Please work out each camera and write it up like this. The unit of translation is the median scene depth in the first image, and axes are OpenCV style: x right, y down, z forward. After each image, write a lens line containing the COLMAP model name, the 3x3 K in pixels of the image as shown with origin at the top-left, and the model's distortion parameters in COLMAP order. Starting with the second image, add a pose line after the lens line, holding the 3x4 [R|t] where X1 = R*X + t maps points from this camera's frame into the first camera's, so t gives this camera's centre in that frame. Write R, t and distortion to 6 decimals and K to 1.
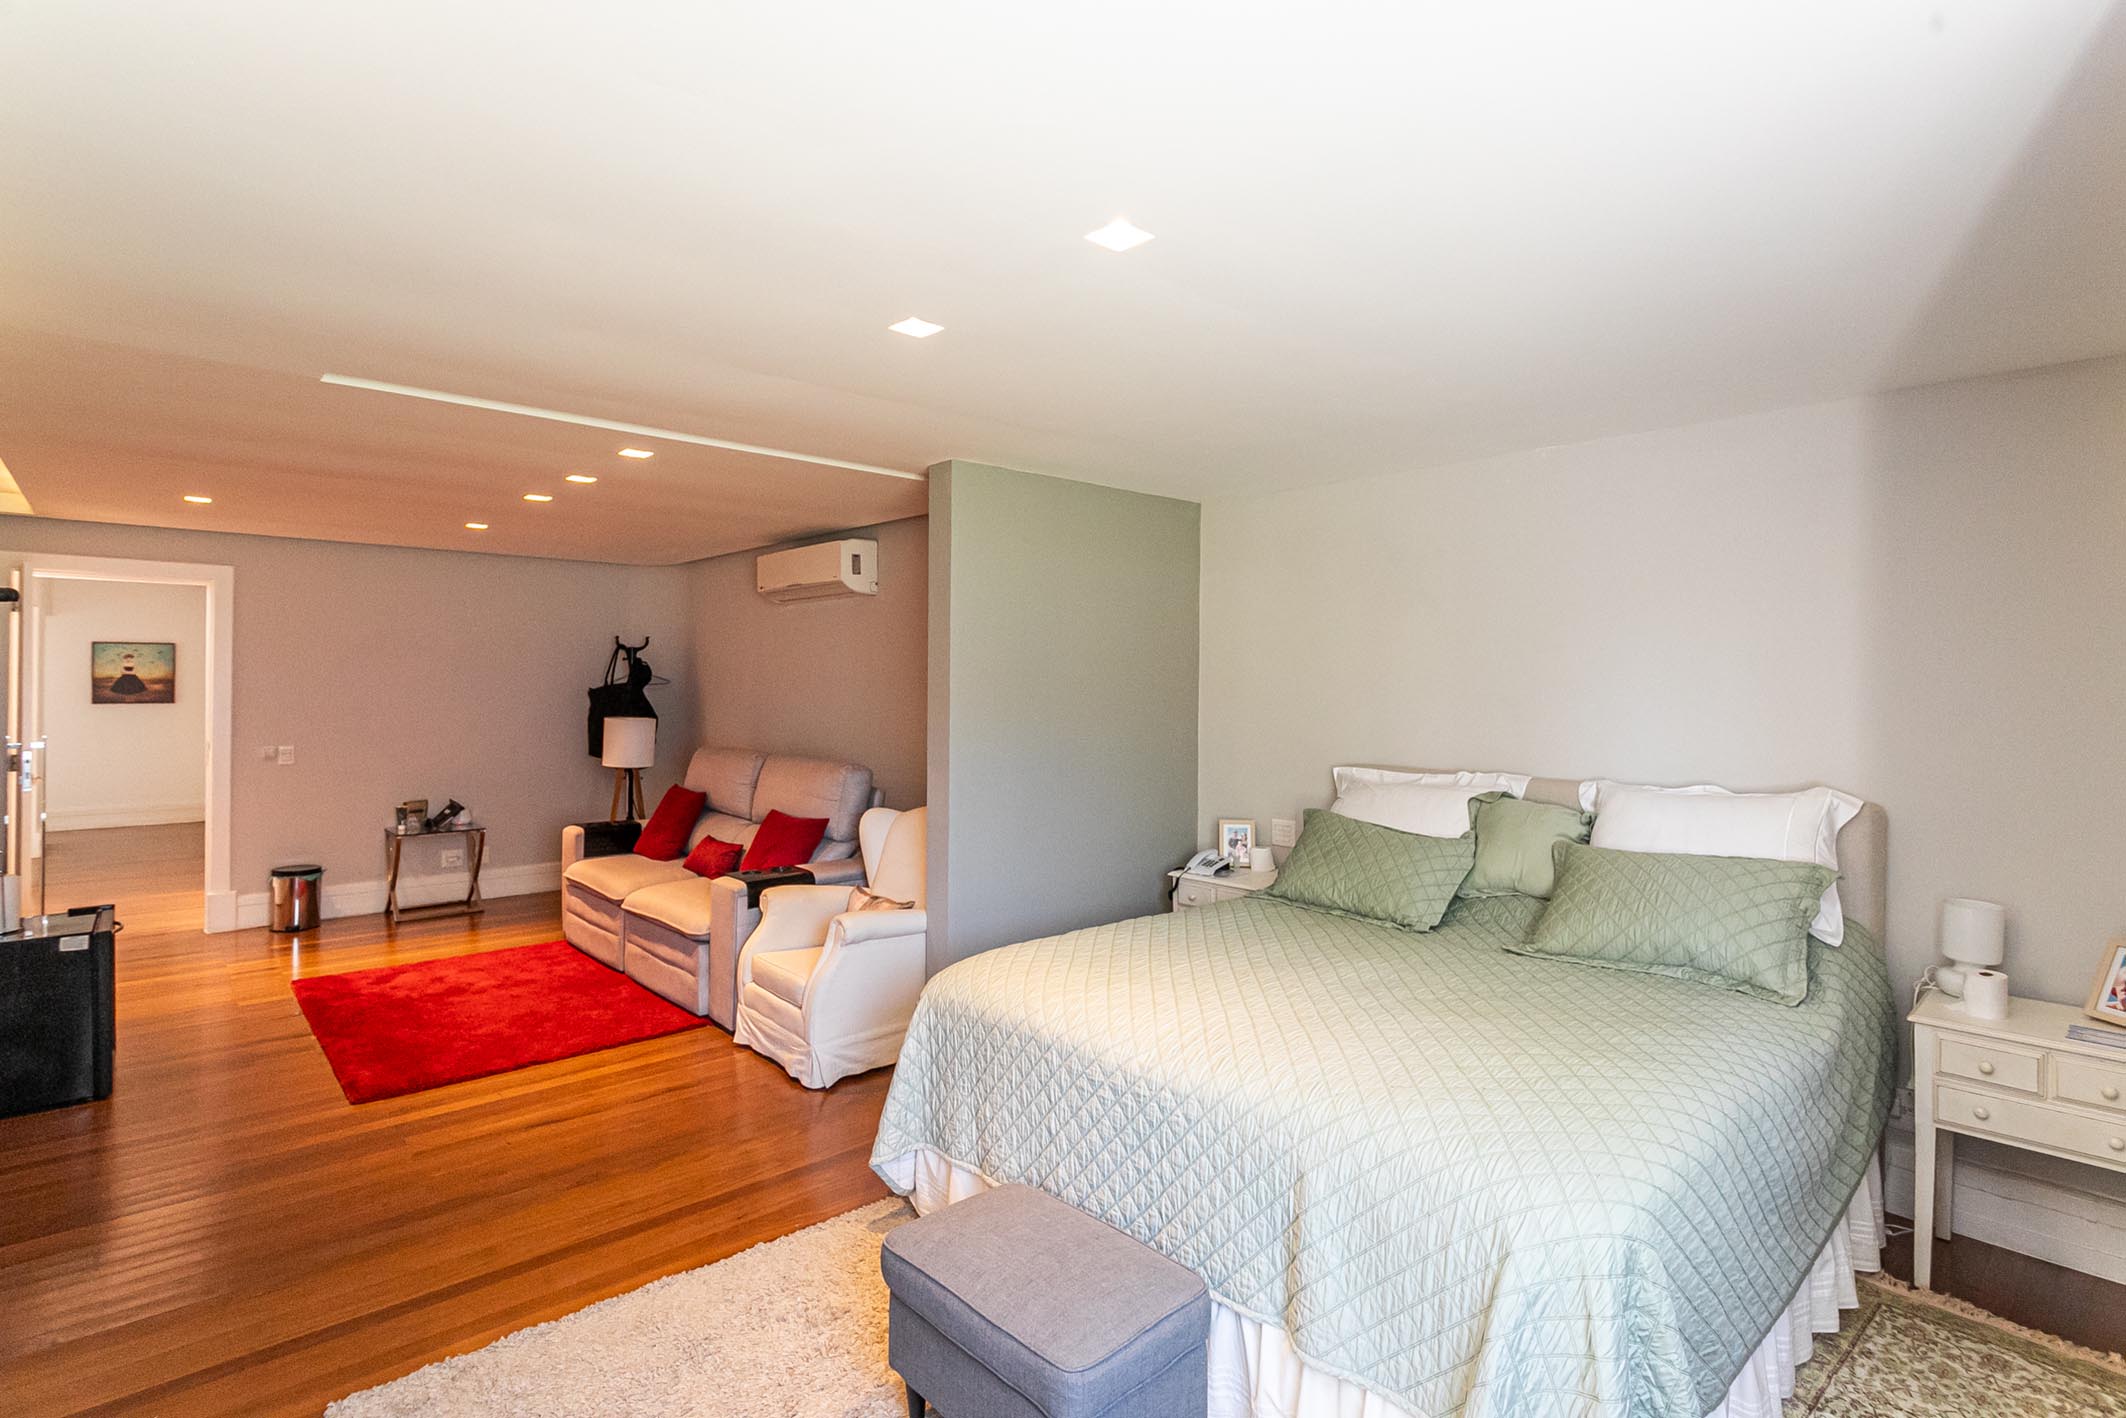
lens RADIAL K [[1111.4, 0, 1055.6], [0, 1111.4, 682.3], [0, 0, 1]] dist [0.017316, 0.000171]
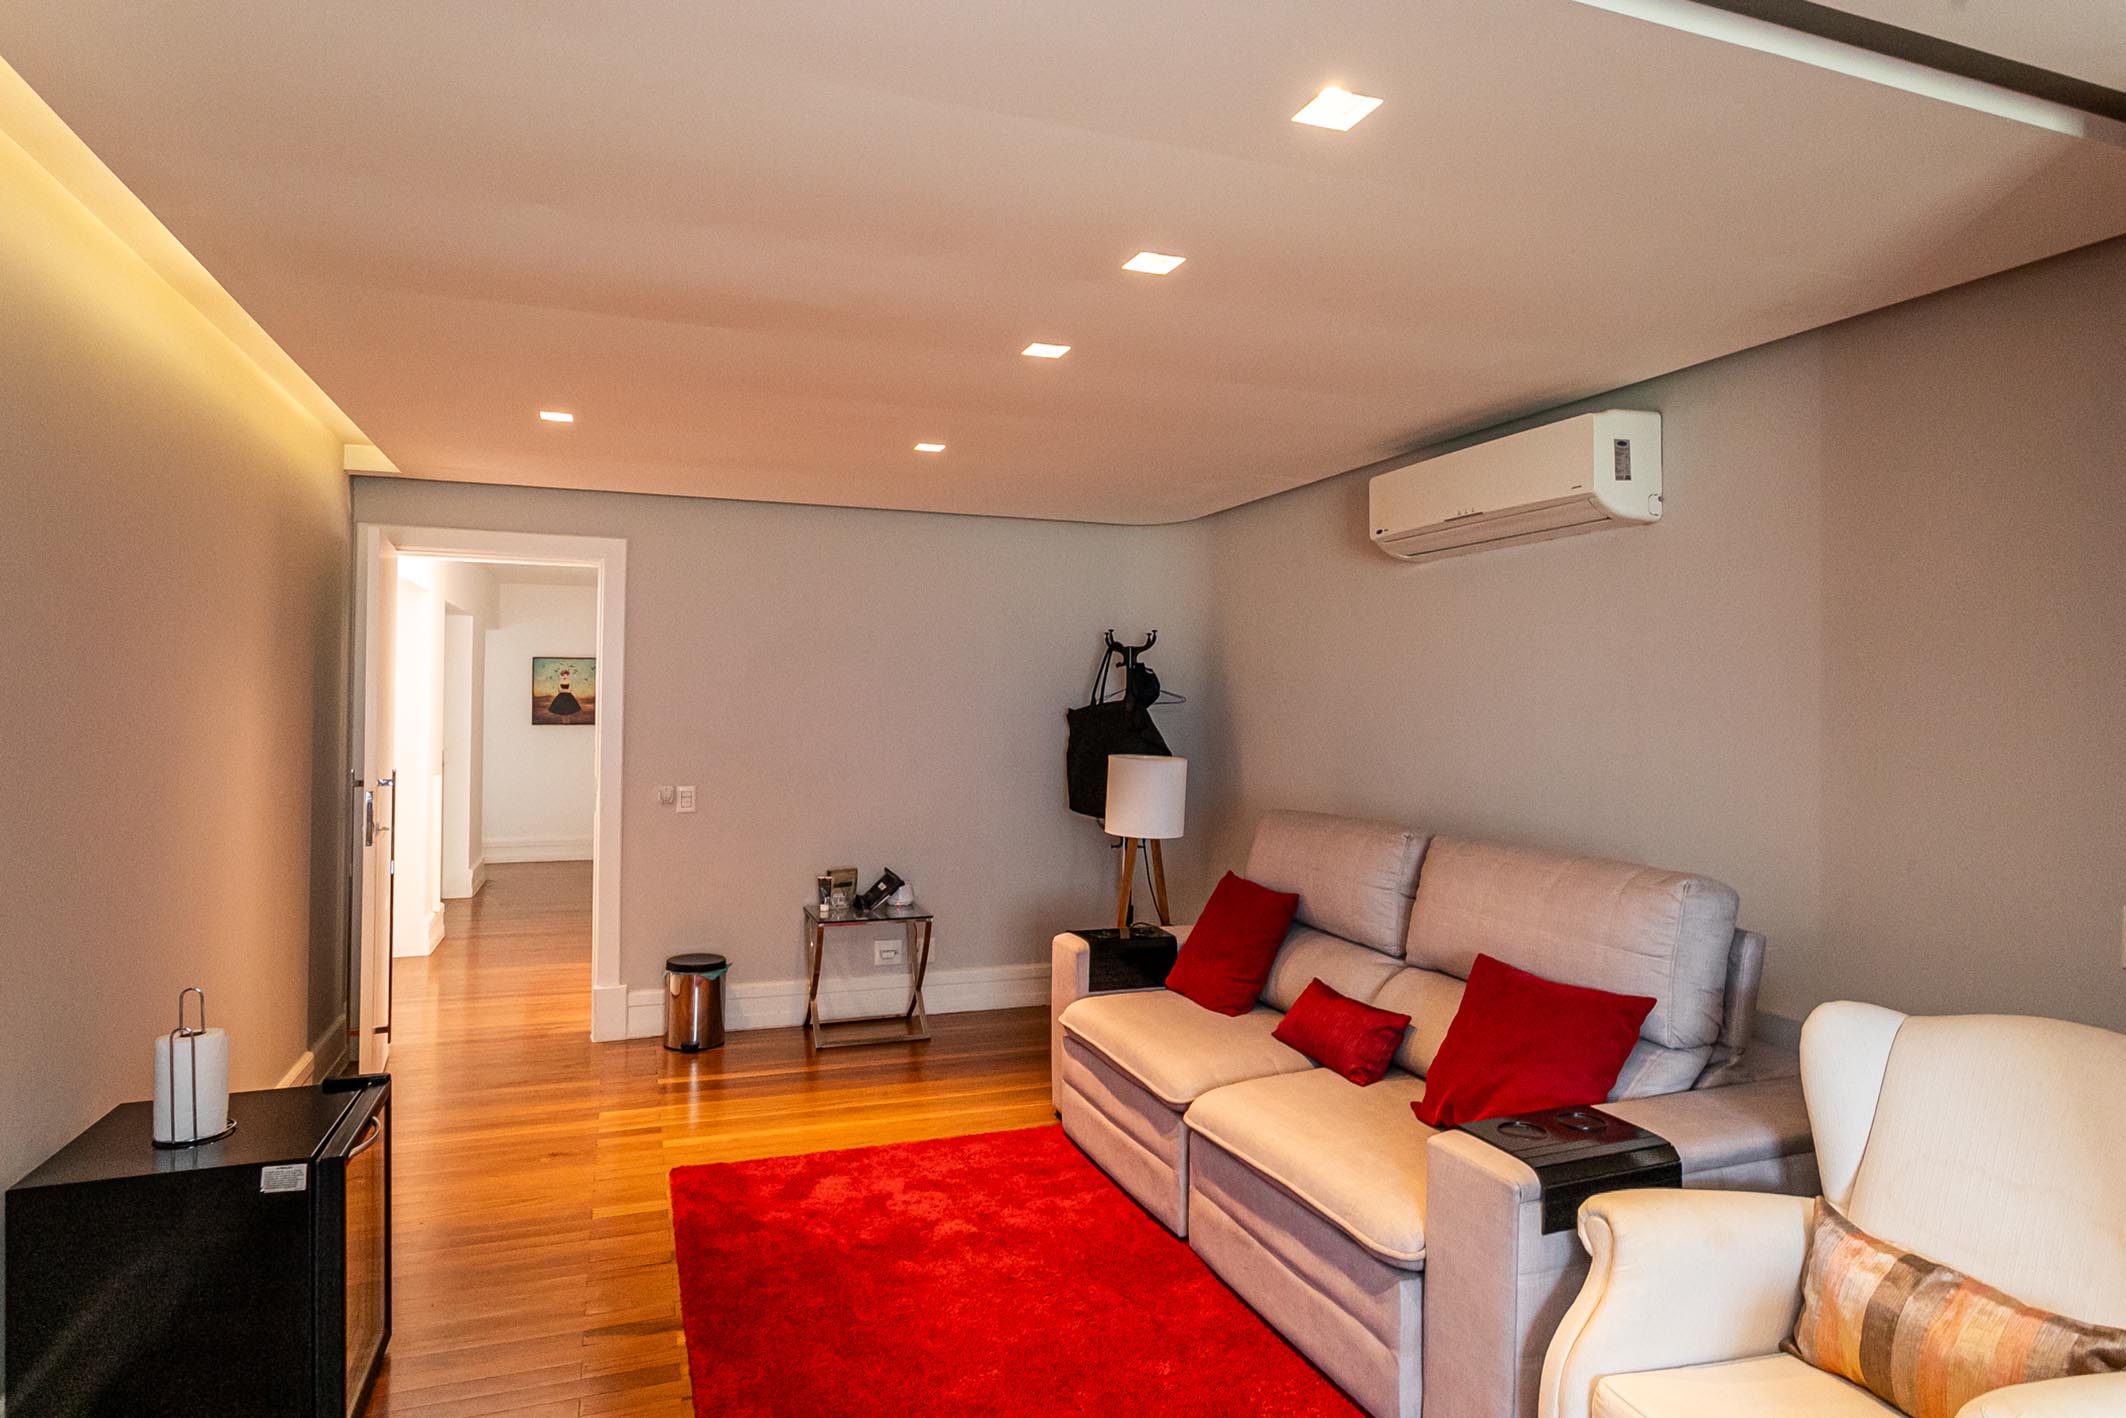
lens RADIAL K [[1209.7, 0, 1063.0], [0, 1209.7, 709.0], [0, 0, 1]] dist [-0.000855, 0.000276]
pose [[0.943499, 0.004914, -0.331339, -0.205937], [-0.004859, 0.999988, 0.000994, 0.005298], [0.331340, 0.000672, 0.943511, 0.356199]]
